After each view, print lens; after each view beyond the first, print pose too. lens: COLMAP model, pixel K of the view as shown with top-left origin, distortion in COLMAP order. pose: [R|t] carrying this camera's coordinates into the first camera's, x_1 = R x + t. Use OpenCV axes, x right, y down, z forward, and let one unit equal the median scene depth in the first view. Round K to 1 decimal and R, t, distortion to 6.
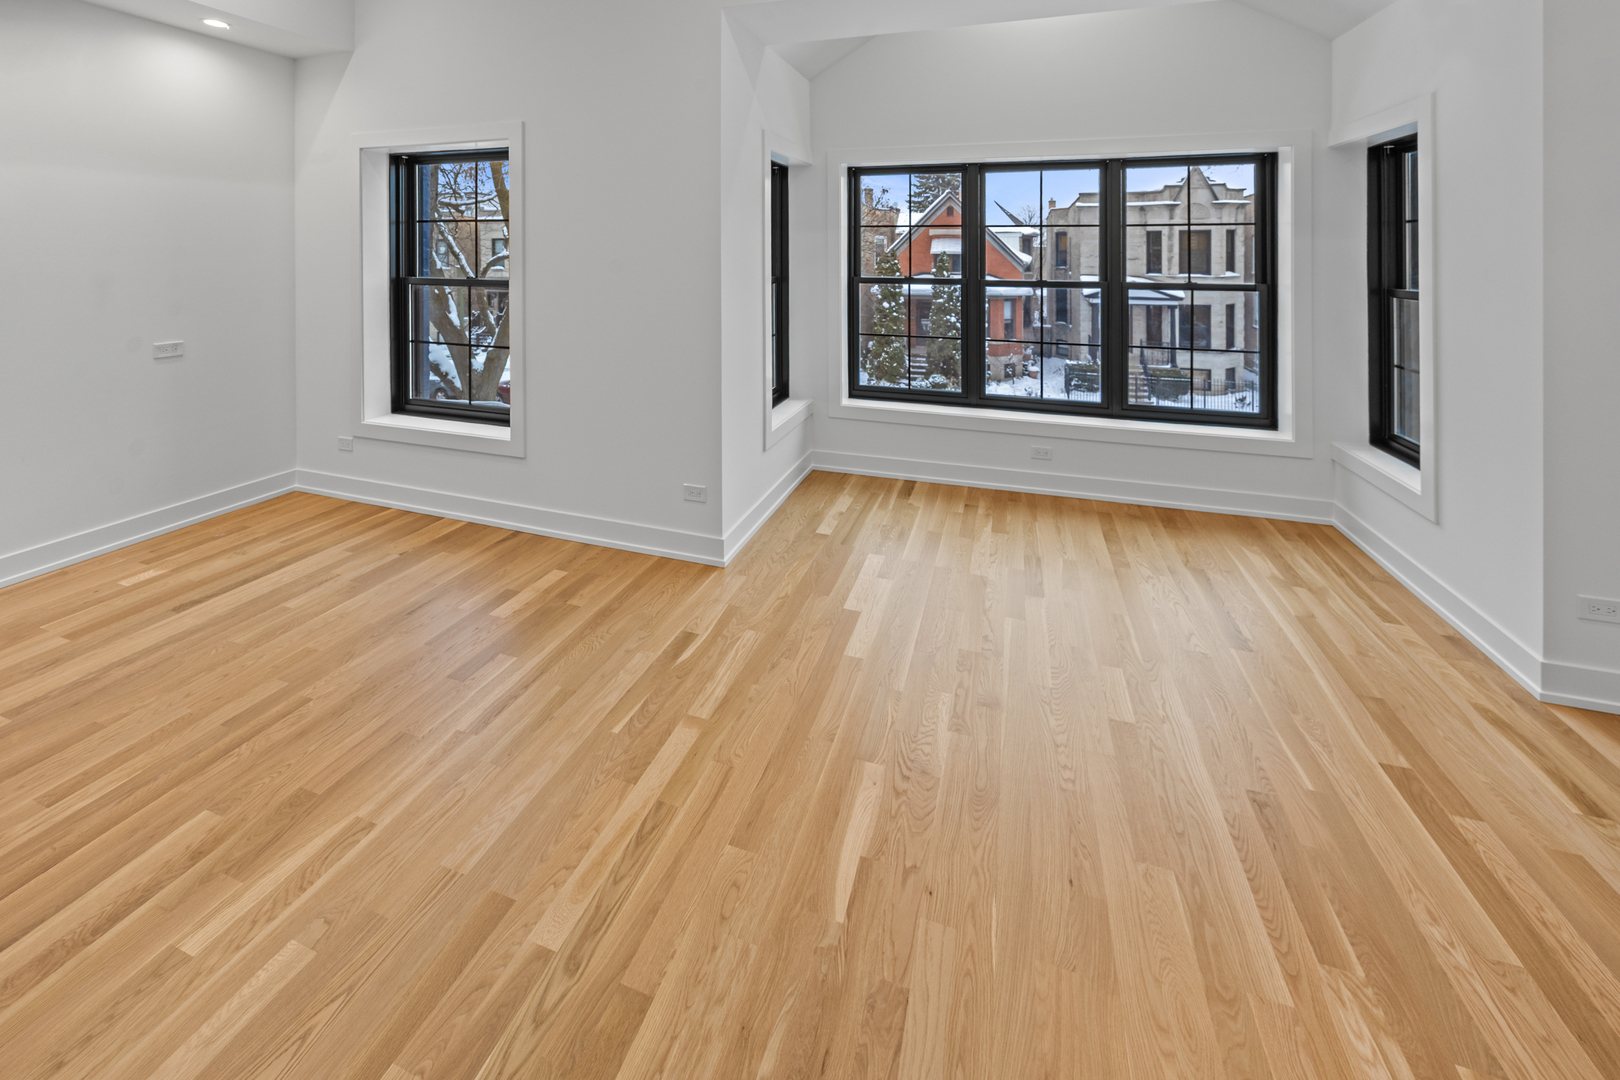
lens RADIAL K [[637.9, 0, 786.9], [0, 637.9, 427.6], [0, 0, 1]] dist [-0.000297, 0.000177]
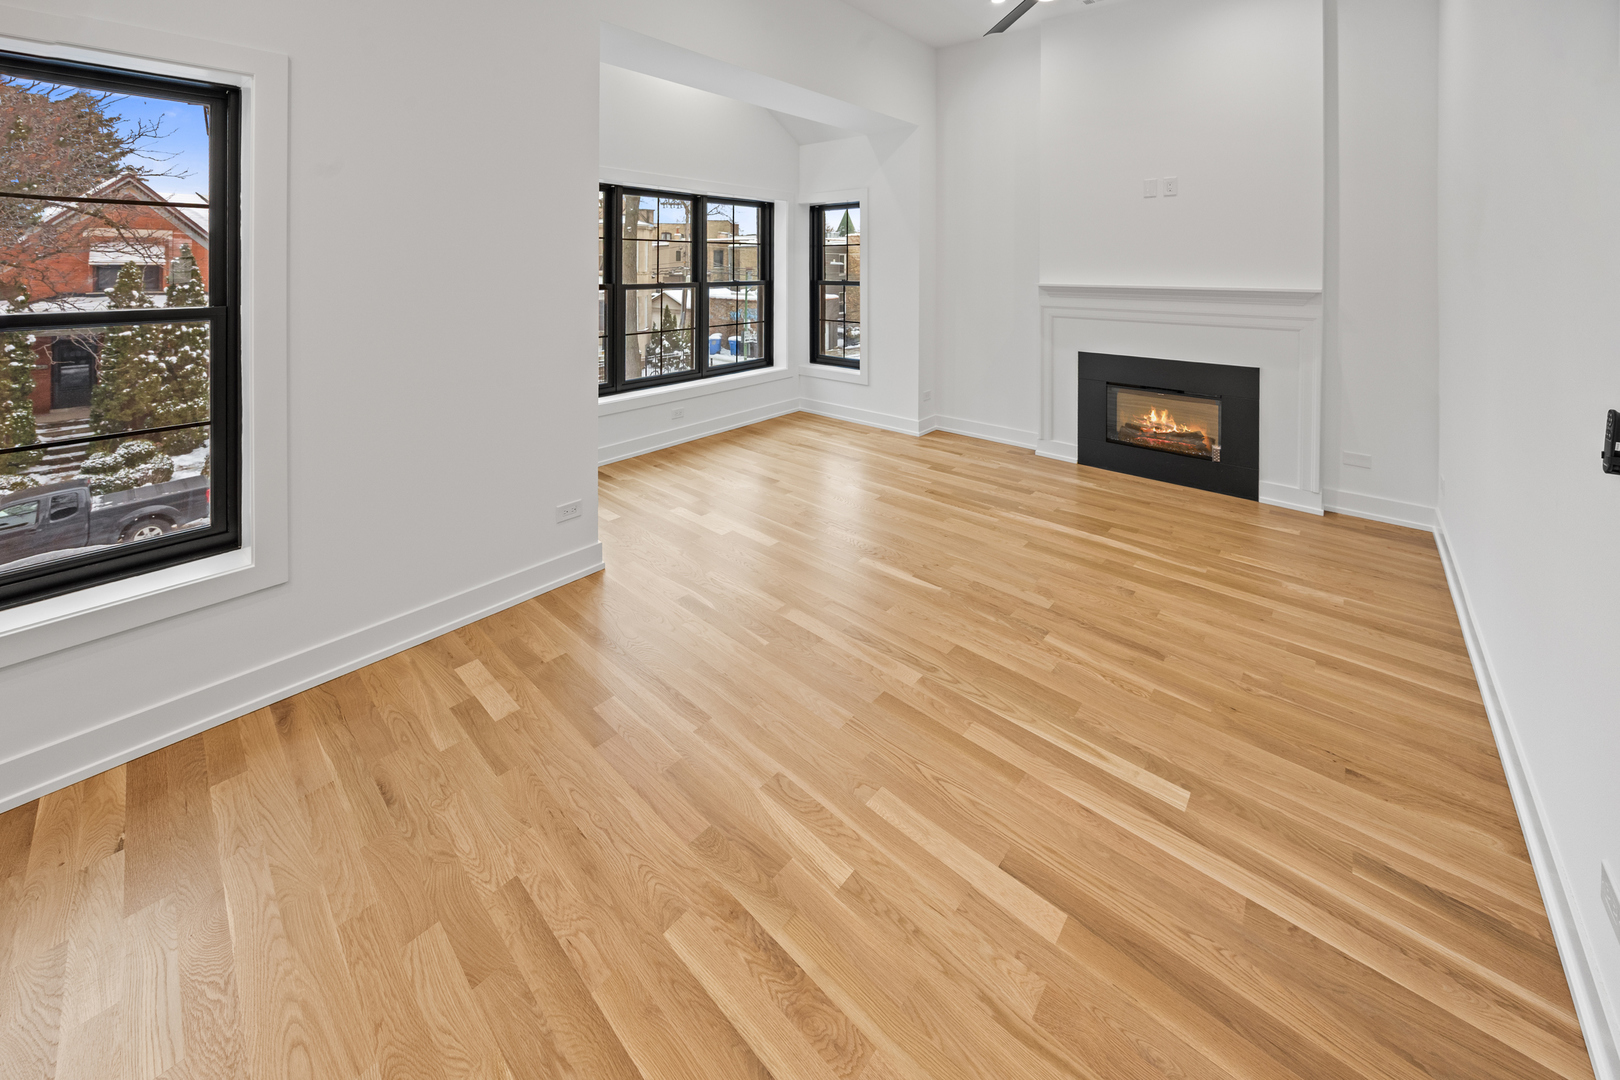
lens RADIAL K [[621.7, 0, 809.5], [0, 621.7, 522.1], [0, 0, 1]] dist [-0.000159, 0.000128]
pose [[0.333703, -0.362877, 0.870036, -1.313879], [0.250267, 0.923924, 0.289363, -0.104137], [-0.908851, 0.121180, 0.399132, 0.398599]]
